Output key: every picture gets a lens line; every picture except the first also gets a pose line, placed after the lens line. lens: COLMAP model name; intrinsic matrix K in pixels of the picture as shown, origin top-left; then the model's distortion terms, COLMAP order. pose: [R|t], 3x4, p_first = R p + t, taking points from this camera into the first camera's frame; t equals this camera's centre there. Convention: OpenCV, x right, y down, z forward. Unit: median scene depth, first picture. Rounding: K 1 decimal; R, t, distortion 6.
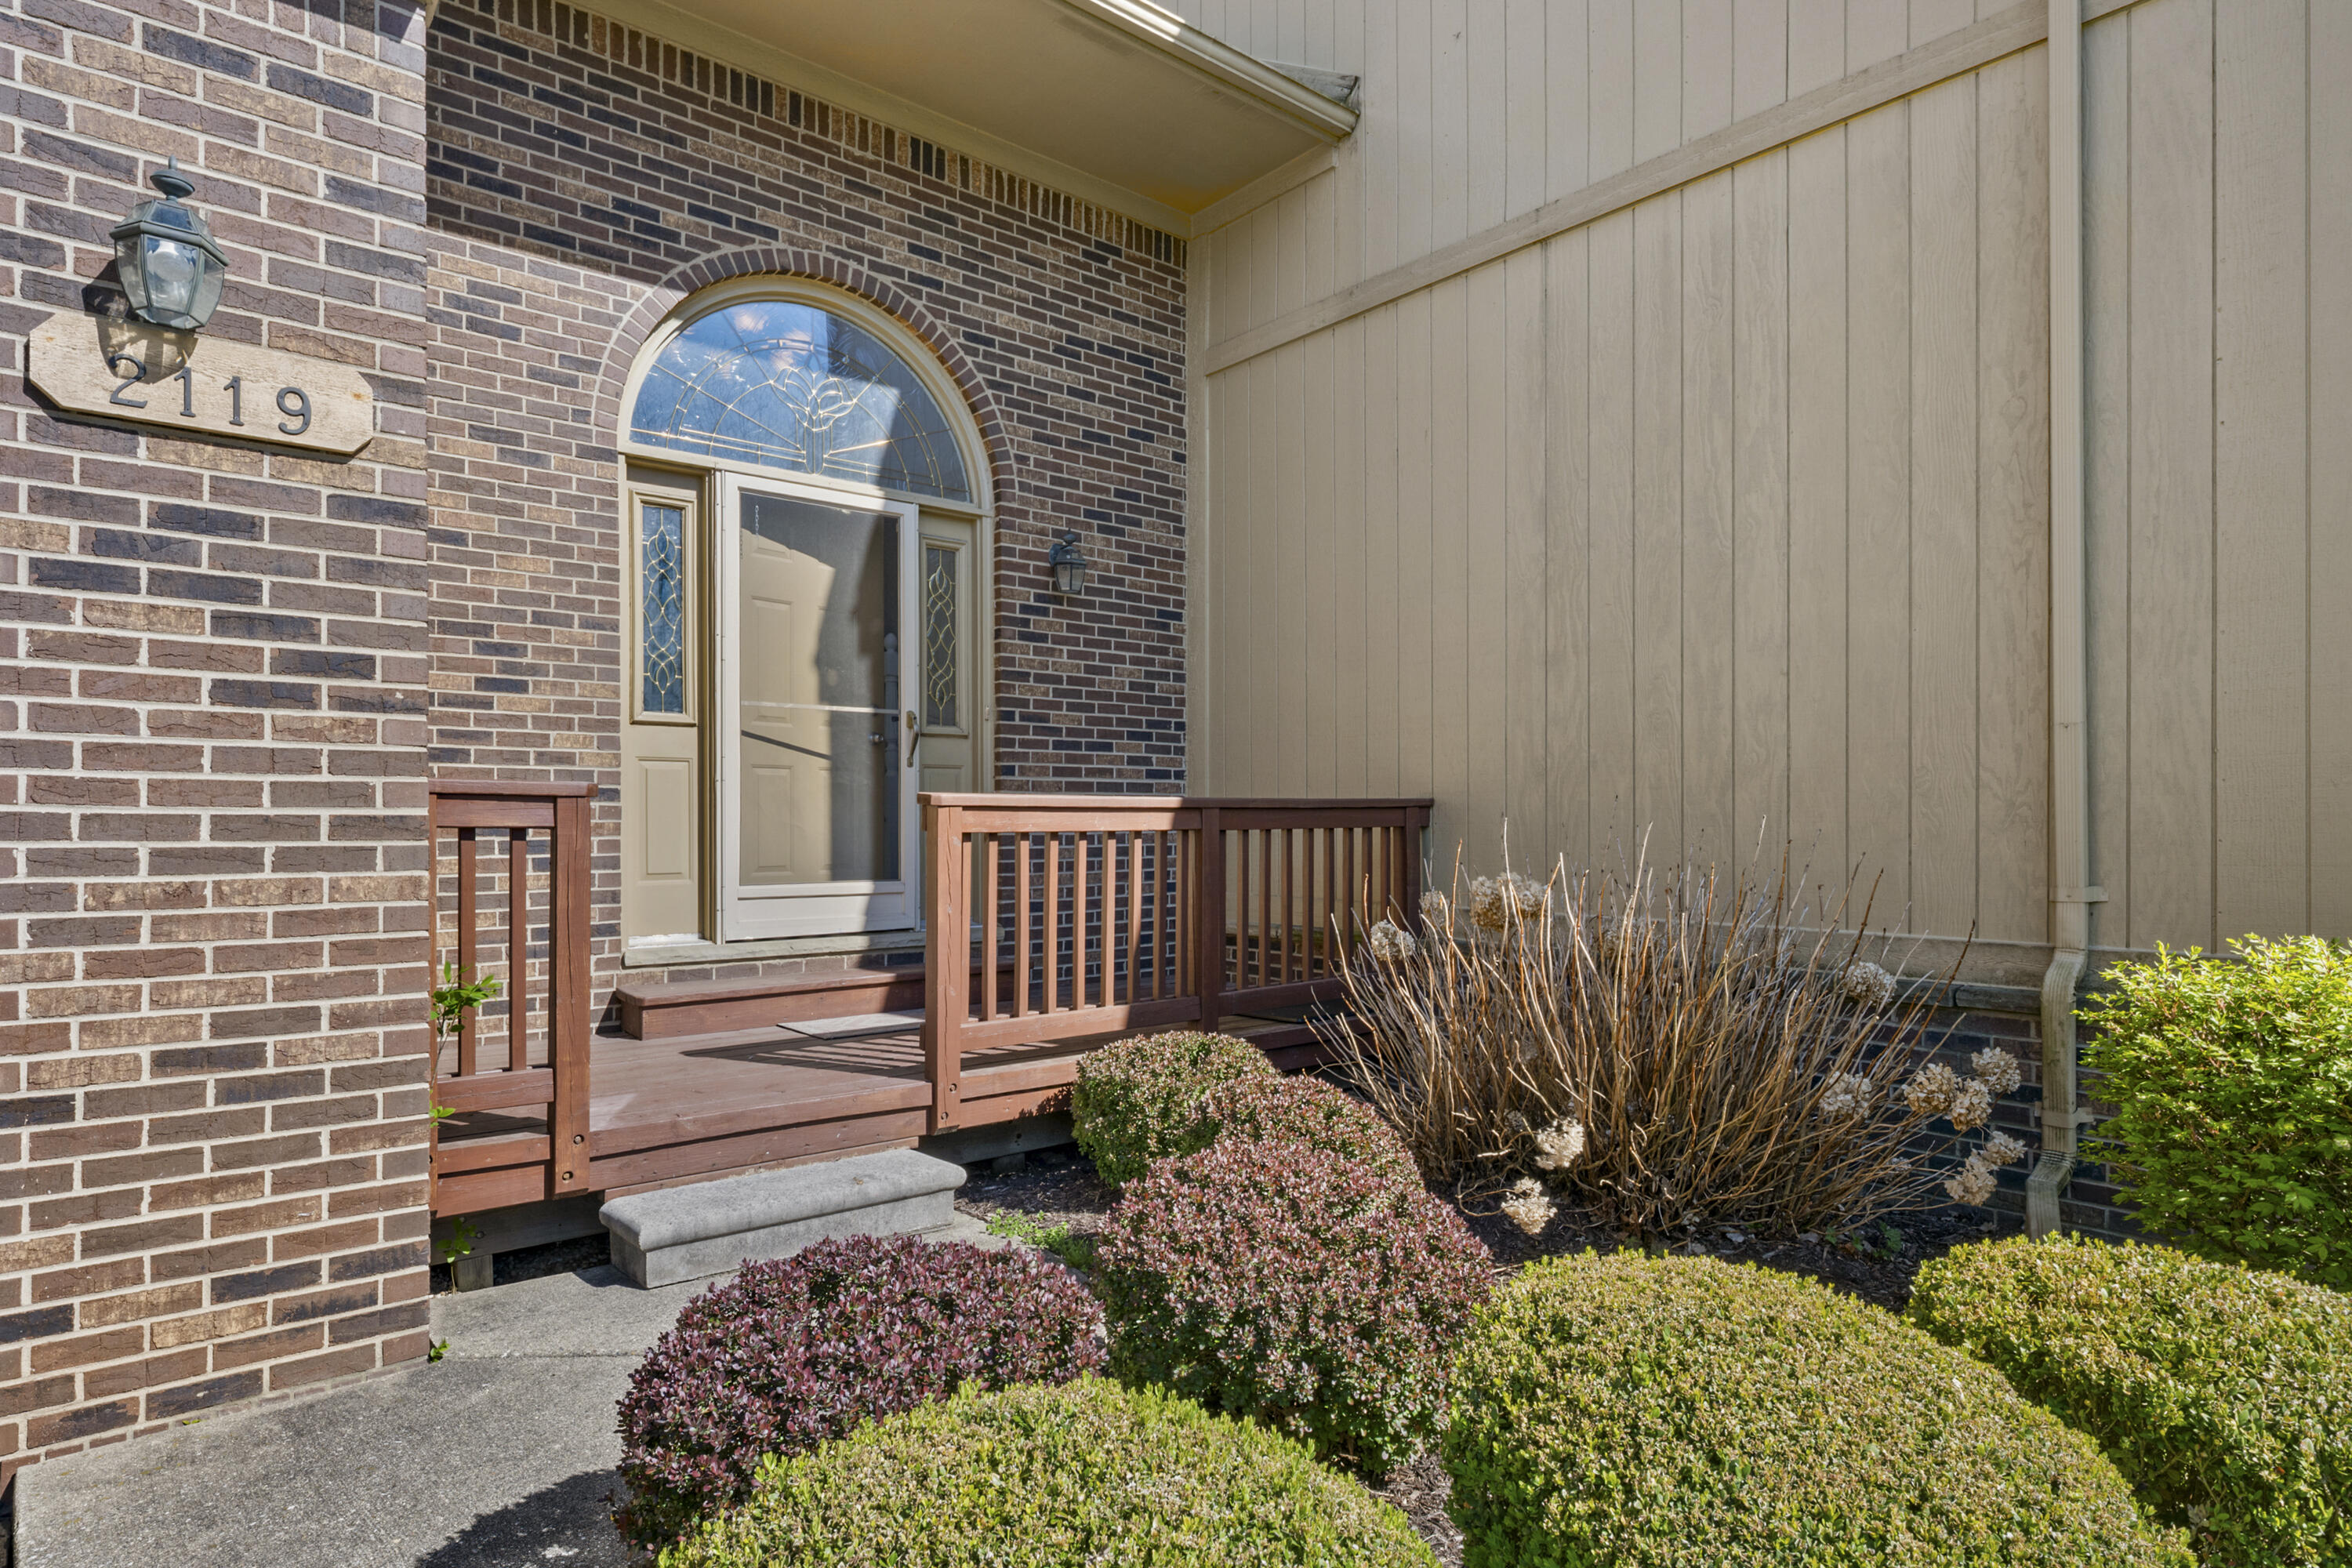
lens RADIAL K [[1285.9, 0, 1191.8], [0, 1285.9, 822.6], [0, 0, 1]] dist [0.005251, -0.000101]
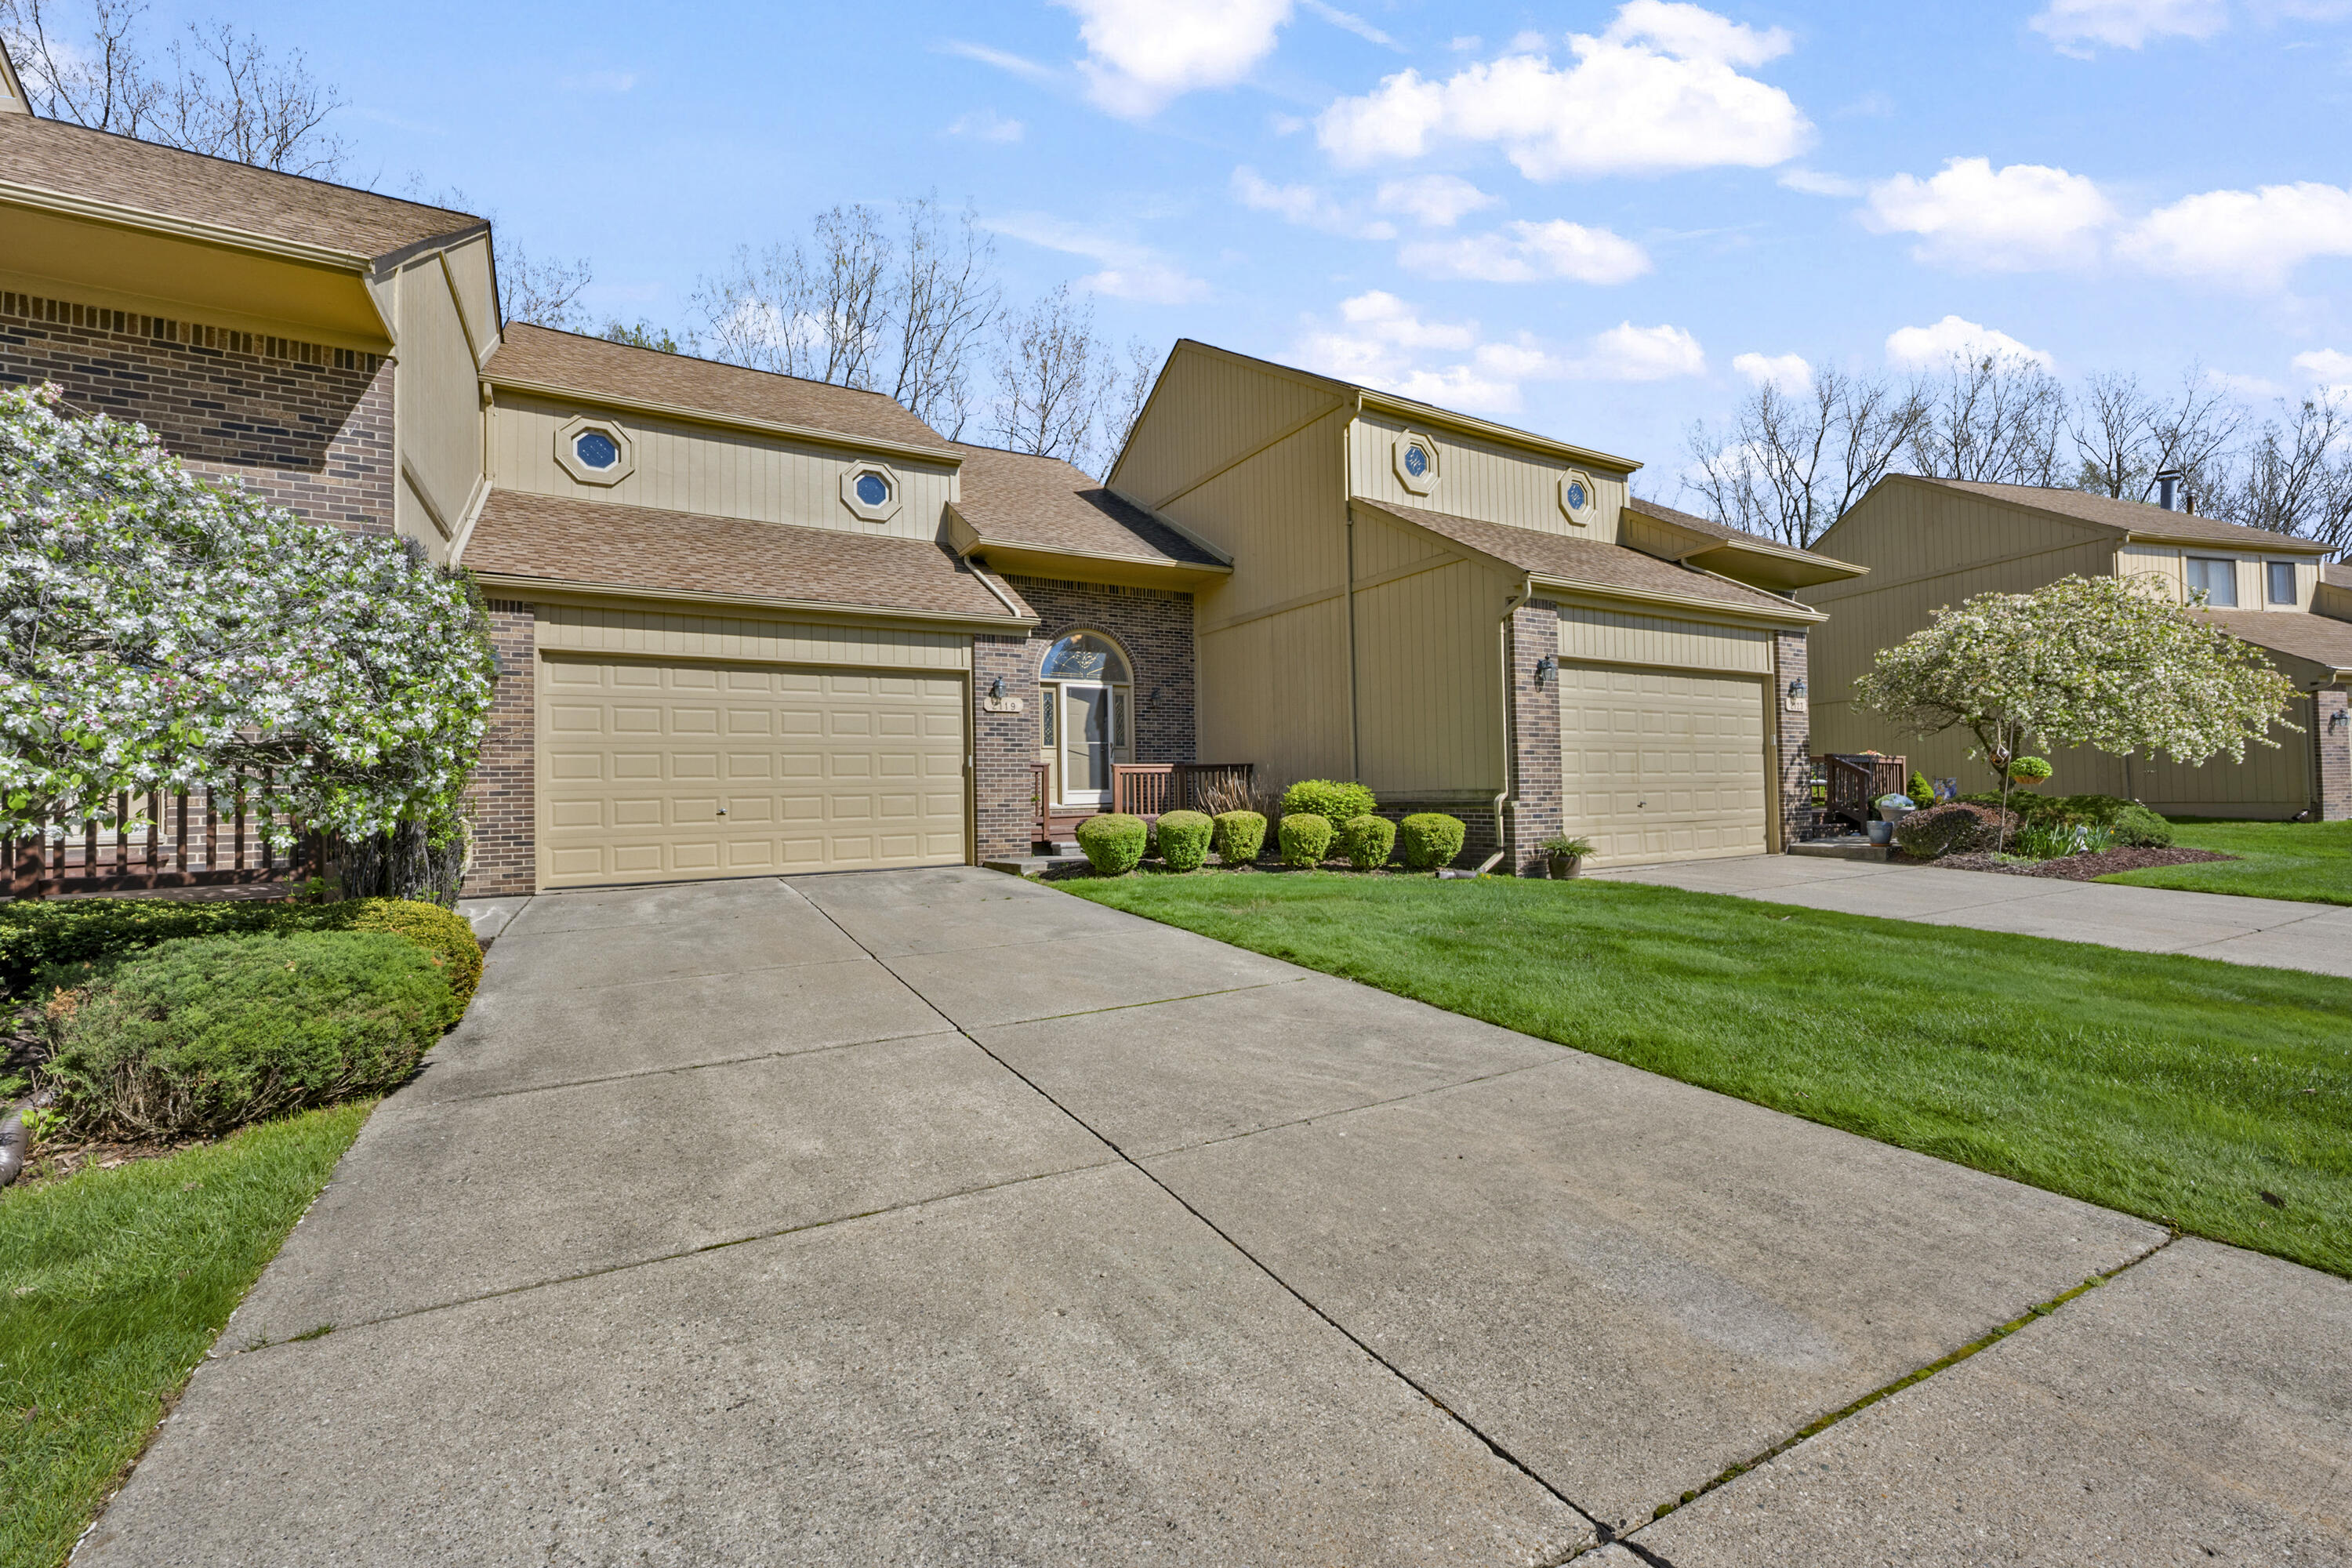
lens RADIAL K [[938.8, 0, 1171.8], [0, 938.8, 764.6], [0, 0, 1]] dist [-0.000064, -0.000499]
pose [[0.984943, -0.021721, -0.171511, 0.412466], [0.016526, 0.999362, -0.031662, 0.063255], [0.172089, 0.028351, 0.984673, -1.612588]]
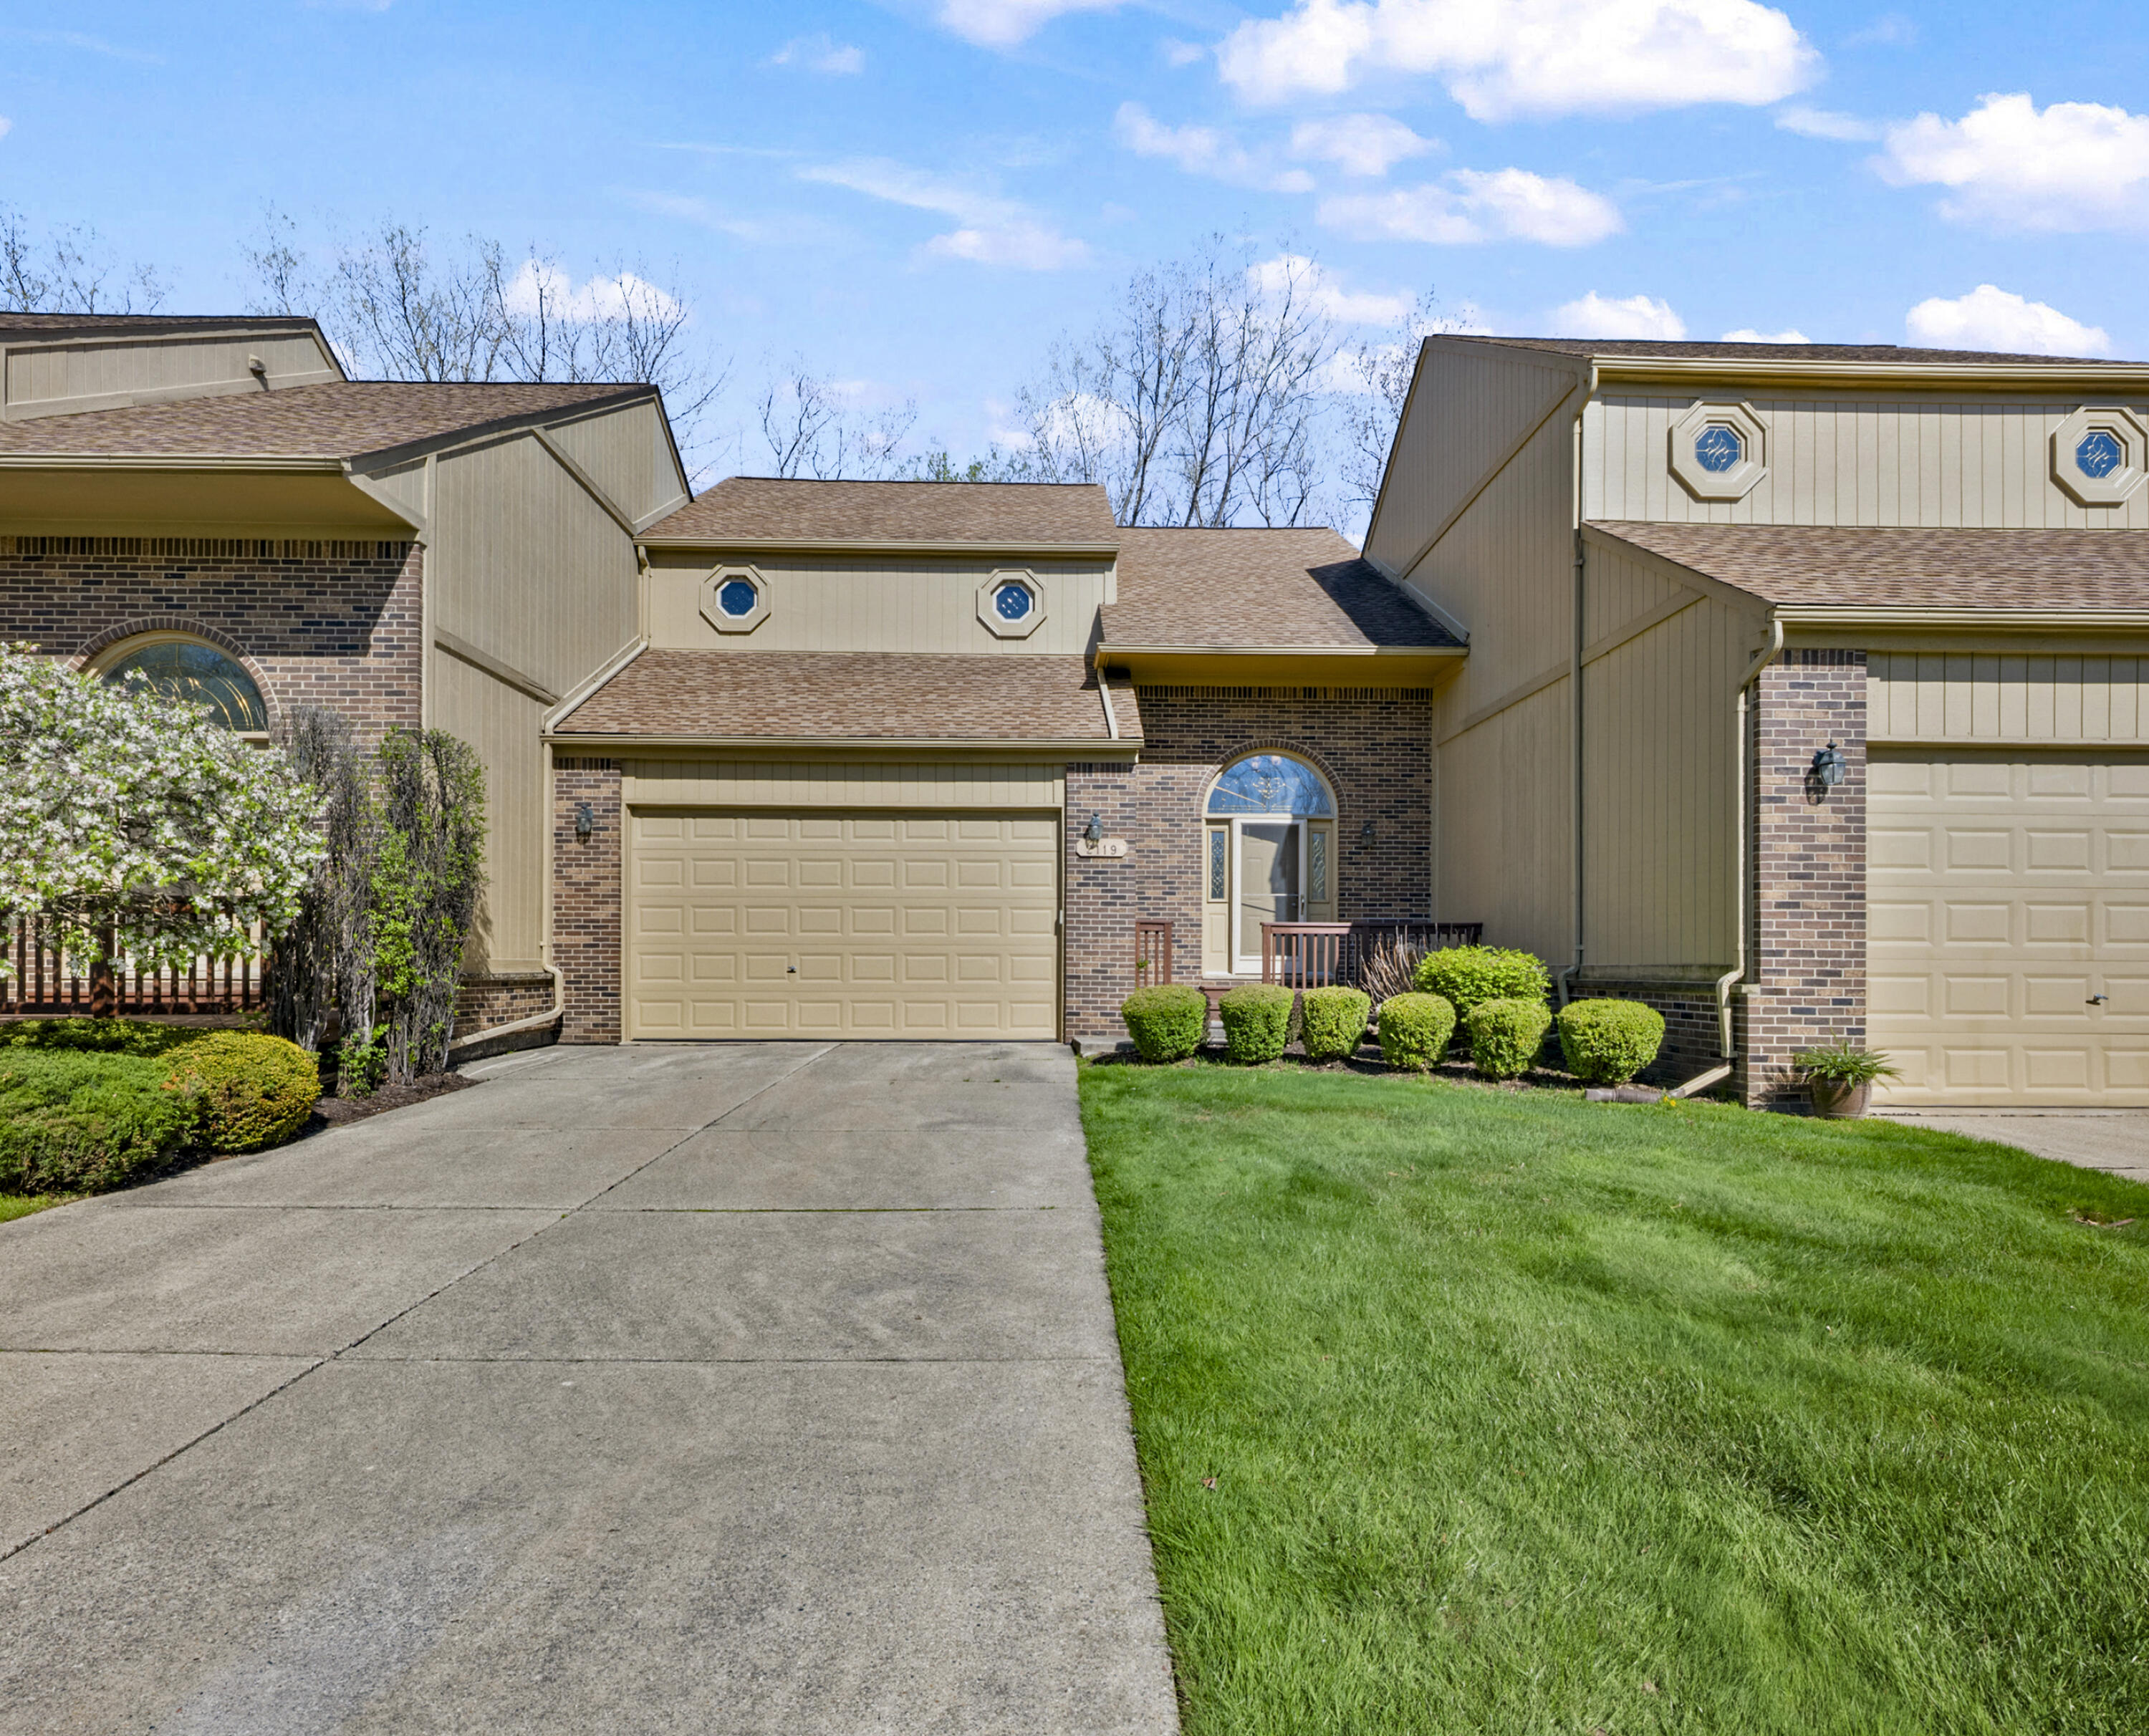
lens RADIAL K [[1158.3, 0, 1071.3], [0, 1158.3, 955.9], [0, 0, 1]] dist [-0.000722, -0.000700]
pose [[0.781044, 0.001368, -0.624475, 0.978421], [-0.008120, 0.999935, -0.007965, 0.070927], [0.624423, 0.011292, 0.781005, -1.288965]]
